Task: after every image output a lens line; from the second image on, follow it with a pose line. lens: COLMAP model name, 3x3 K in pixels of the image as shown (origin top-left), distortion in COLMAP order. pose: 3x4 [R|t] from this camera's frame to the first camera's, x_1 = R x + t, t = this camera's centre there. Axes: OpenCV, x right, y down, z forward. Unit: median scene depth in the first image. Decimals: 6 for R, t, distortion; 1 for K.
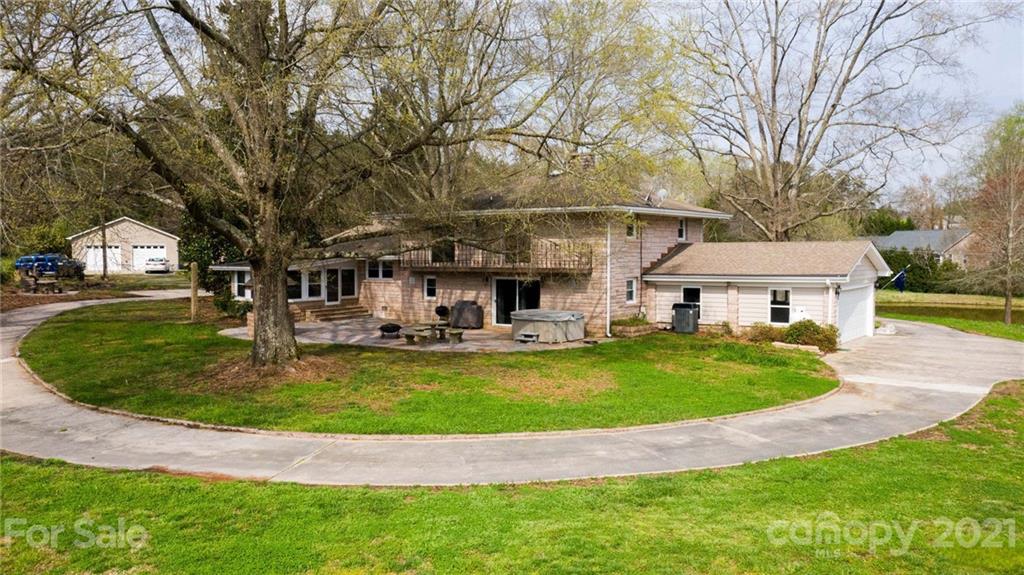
lens RADIAL K [[824.9, 0, 519.5], [0, 824.9, 290.0], [0, 0, 1]] dist [-0.008054, -0.000215]
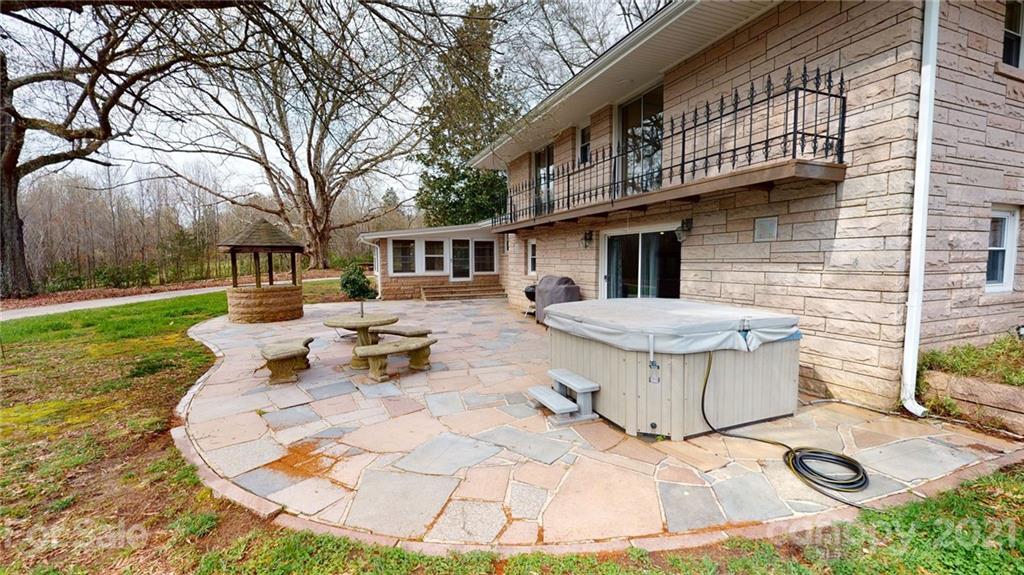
lens RADIAL K [[430.3, 0, 511.8], [0, 430.3, 289.0], [0, 0, 1]] dist [0.000519, -0.000120]
pose [[0.847378, 0.033182, -0.529952, 0.065456], [-0.021208, 0.999364, 0.028663, 0.013880], [0.530566, -0.013049, 0.847543, 0.751797]]
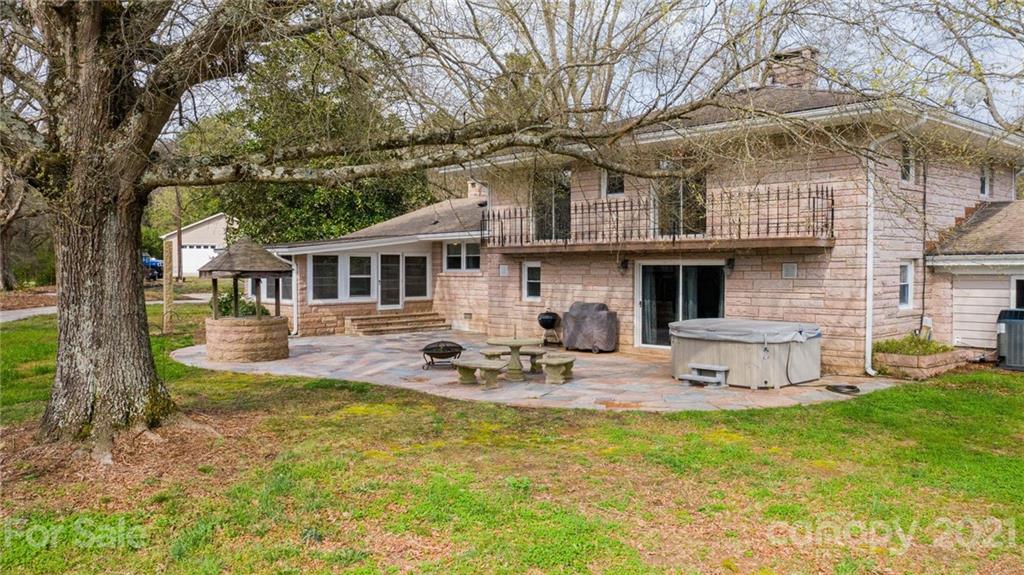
lens RADIAL K [[824.9, 0, 513.7], [0, 824.9, 285.0], [0, 0, 1]] dist [-0.008054, -0.000215]
pose [[0.981979, 0.004464, -0.188939, -0.008261], [-0.008912, 0.999703, -0.022699, 0.014375], [0.188781, 0.023974, 0.981727, 0.437457]]
